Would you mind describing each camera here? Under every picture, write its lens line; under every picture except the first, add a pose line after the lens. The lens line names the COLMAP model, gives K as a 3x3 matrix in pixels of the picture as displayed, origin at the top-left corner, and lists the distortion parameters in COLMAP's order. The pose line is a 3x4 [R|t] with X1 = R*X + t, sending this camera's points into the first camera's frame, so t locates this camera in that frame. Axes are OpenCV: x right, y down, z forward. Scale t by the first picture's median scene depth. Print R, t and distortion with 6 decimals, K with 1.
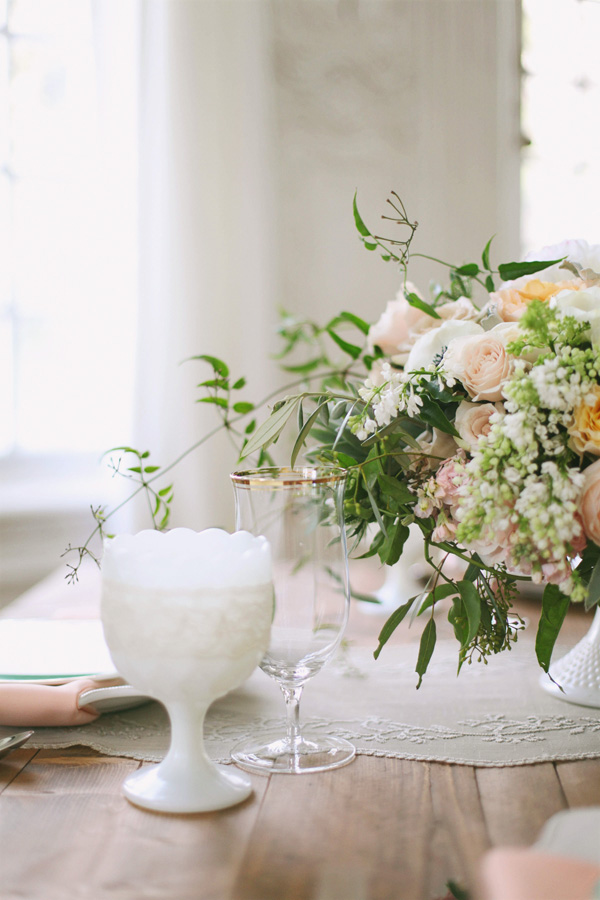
lens RADIAL K [[1355.8, 0, 300.0], [0, 1355.8, 450.0], [0, 0, 1]] dist [-0.169861, 0.049131]
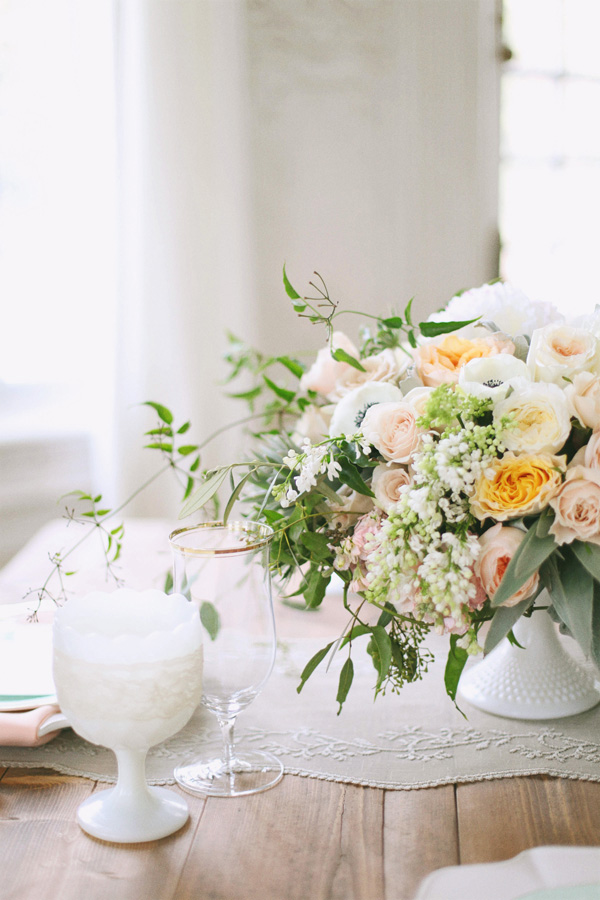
lens RADIAL K [[1355.8, 0, 300.0], [0, 1355.8, 450.0], [0, 0, 1]] dist [-0.169861, 0.049131]
pose [[0.999983, -0.004543, -0.003558, 0.061800], [0.004926, 0.993217, 0.116174, -0.182133], [0.003006, -0.116190, 0.993222, -0.104692]]
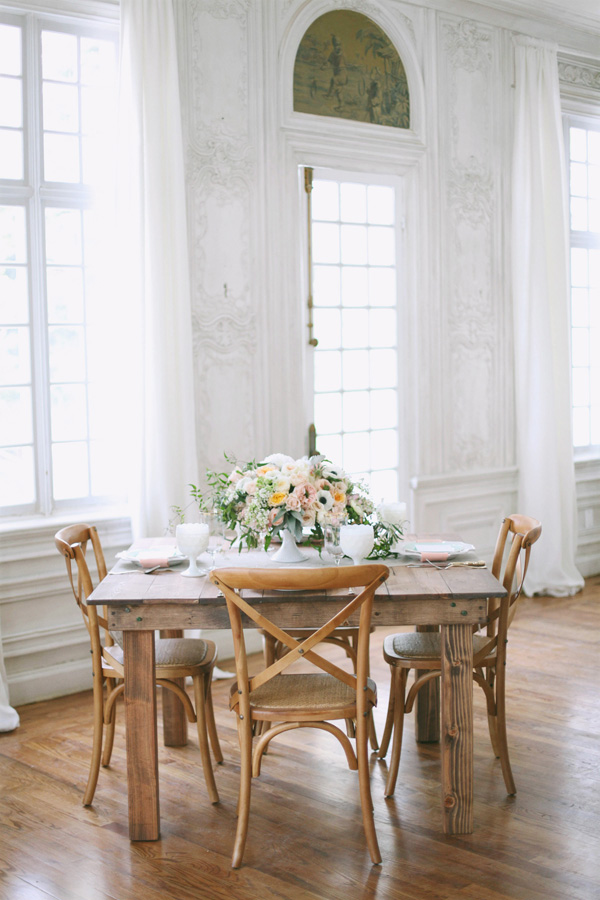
lens RADIAL K [[1355.8, 0, 300.0], [0, 1355.8, 450.0], [0, 0, 1]] dist [-0.169861, 0.049131]
pose [[0.996988, -0.018276, 0.075367, -0.053530], [0.018781, 0.999806, -0.005994, -0.170882], [-0.075243, 0.007391, 0.997138, -3.921253]]
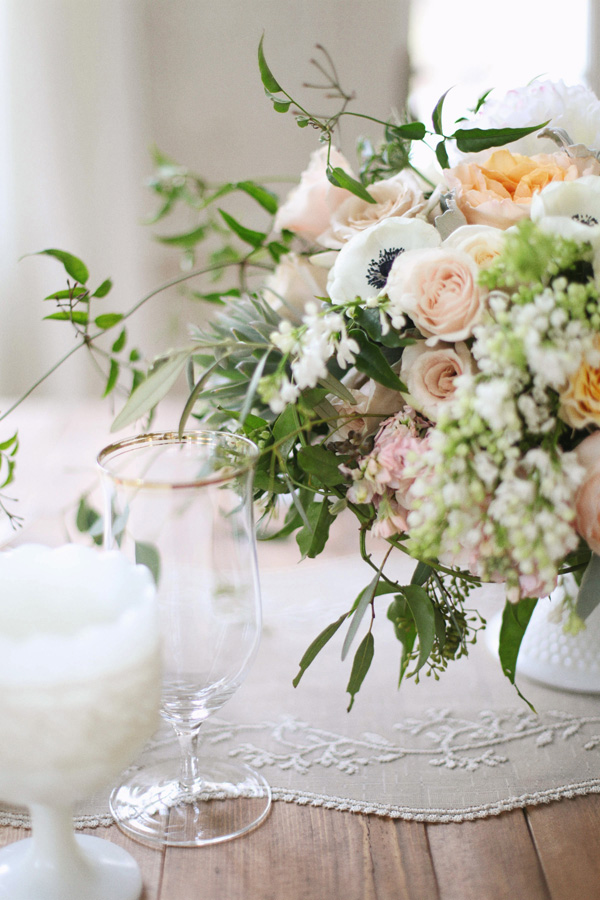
lens RADIAL K [[1379.3, 0, 310.3], [0, 1379.3, 452.8], [0, 0, 1]] dist [-0.195029, 0.033102]
pose [[0.994459, -0.023667, 0.102422, -0.012361], [-0.000033, 0.974256, 0.225445, -0.149510], [-0.105121, -0.224199, 0.968857, 0.281352]]
